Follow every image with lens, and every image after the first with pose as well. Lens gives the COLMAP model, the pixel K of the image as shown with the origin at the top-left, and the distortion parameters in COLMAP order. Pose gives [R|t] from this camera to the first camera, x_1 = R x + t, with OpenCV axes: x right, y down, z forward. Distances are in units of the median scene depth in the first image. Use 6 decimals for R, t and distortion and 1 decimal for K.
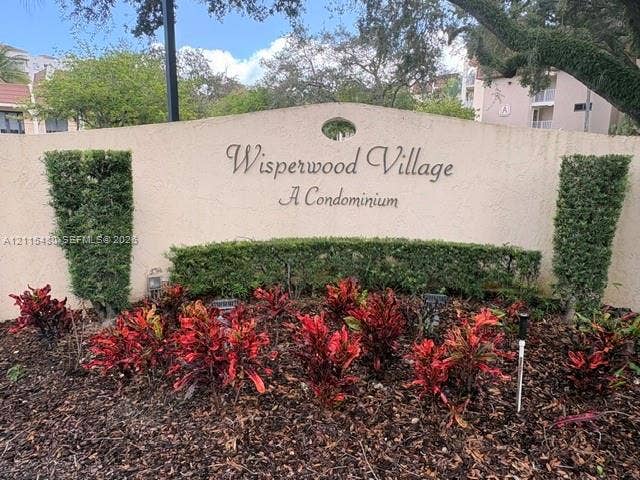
lens RADIAL K [[498.1, 0, 320.0], [0, 498.1, 240.0], [0, 0, 1]] dist [0.000863, -0.000014]
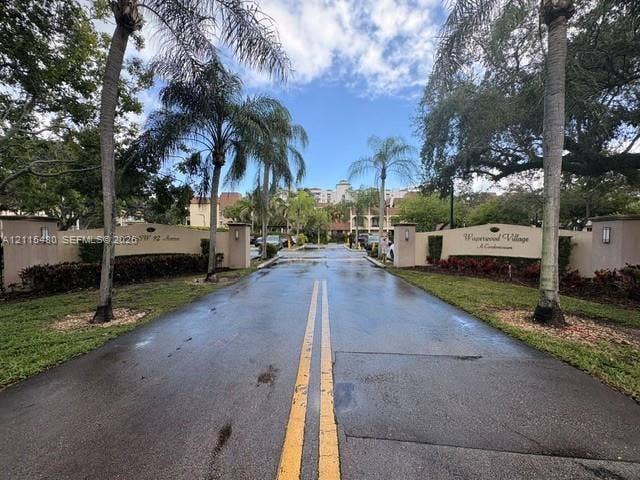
lens RADIAL K [[251.7, 0, 320.0], [0, 251.7, 240.0], [0, 0, 1]] dist [0.001097, 0.000027]
pose [[0.729079, 0.003633, -0.684420, 0.404767], [-0.104783, 0.988790, -0.106372, 0.226142], [0.676361, 0.149269, 0.721287, -1.426516]]
